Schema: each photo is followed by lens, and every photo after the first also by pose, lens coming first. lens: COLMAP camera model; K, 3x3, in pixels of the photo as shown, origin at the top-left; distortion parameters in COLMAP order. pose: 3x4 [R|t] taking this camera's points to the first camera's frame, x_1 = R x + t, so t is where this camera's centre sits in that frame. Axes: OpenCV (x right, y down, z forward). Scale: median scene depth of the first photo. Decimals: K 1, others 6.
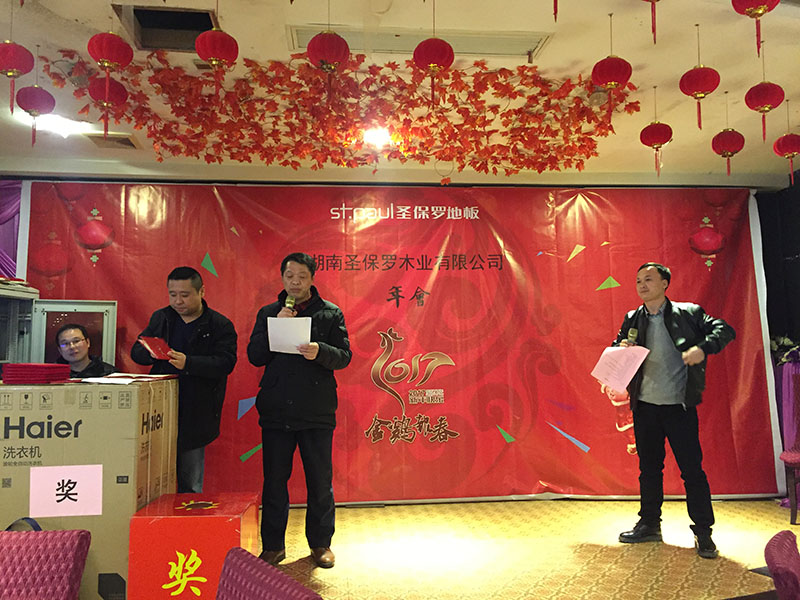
lens RADIAL K [[724.0, 0, 403.9], [0, 724.0, 300.9], [0, 0, 1]] dist [0.079762, -0.110217]
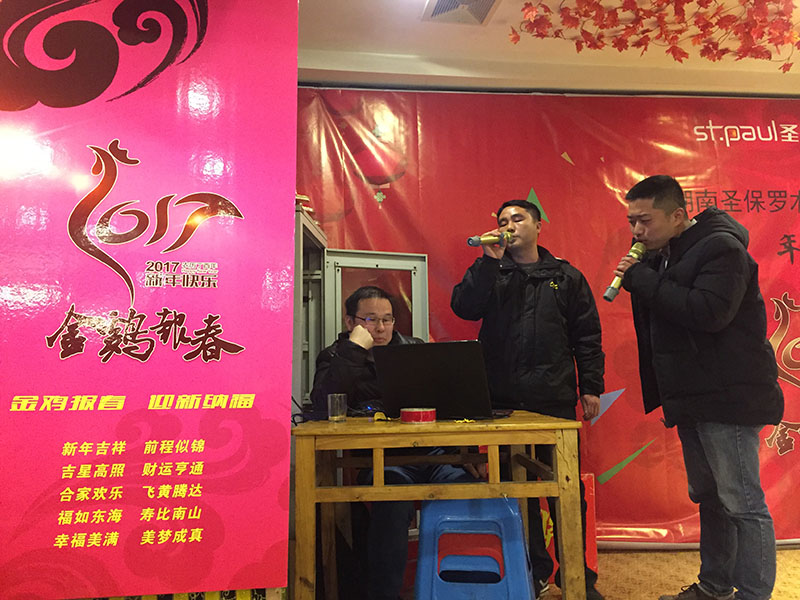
lens RADIAL K [[724.0, 0, 404.6], [0, 724.0, 297.1], [0, 0, 1]] dist [0.079762, -0.110217]
pose [[0.999075, -0.010281, 0.041756, -0.439501], [0.011188, 0.999705, -0.021544, 0.055128], [-0.041522, 0.021991, 0.998896, 0.312126]]
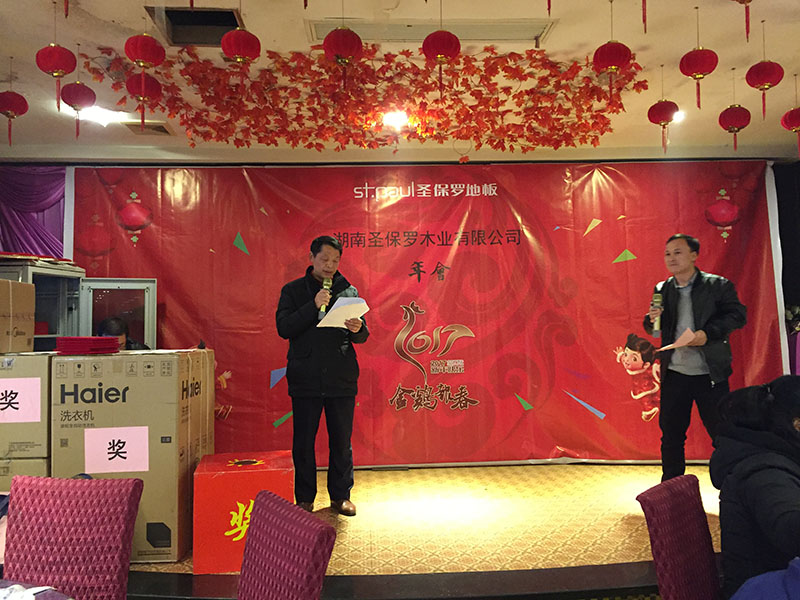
lens RADIAL K [[724.0, 0, 400.3], [0, 724.0, 305.4], [0, 0, 1]] dist [0.079762, -0.110217]
pose [[0.998654, -0.009305, -0.051016, 0.018204], [0.011474, 0.999035, 0.042393, -0.002052], [0.050573, -0.042922, 0.997798, -0.049032]]
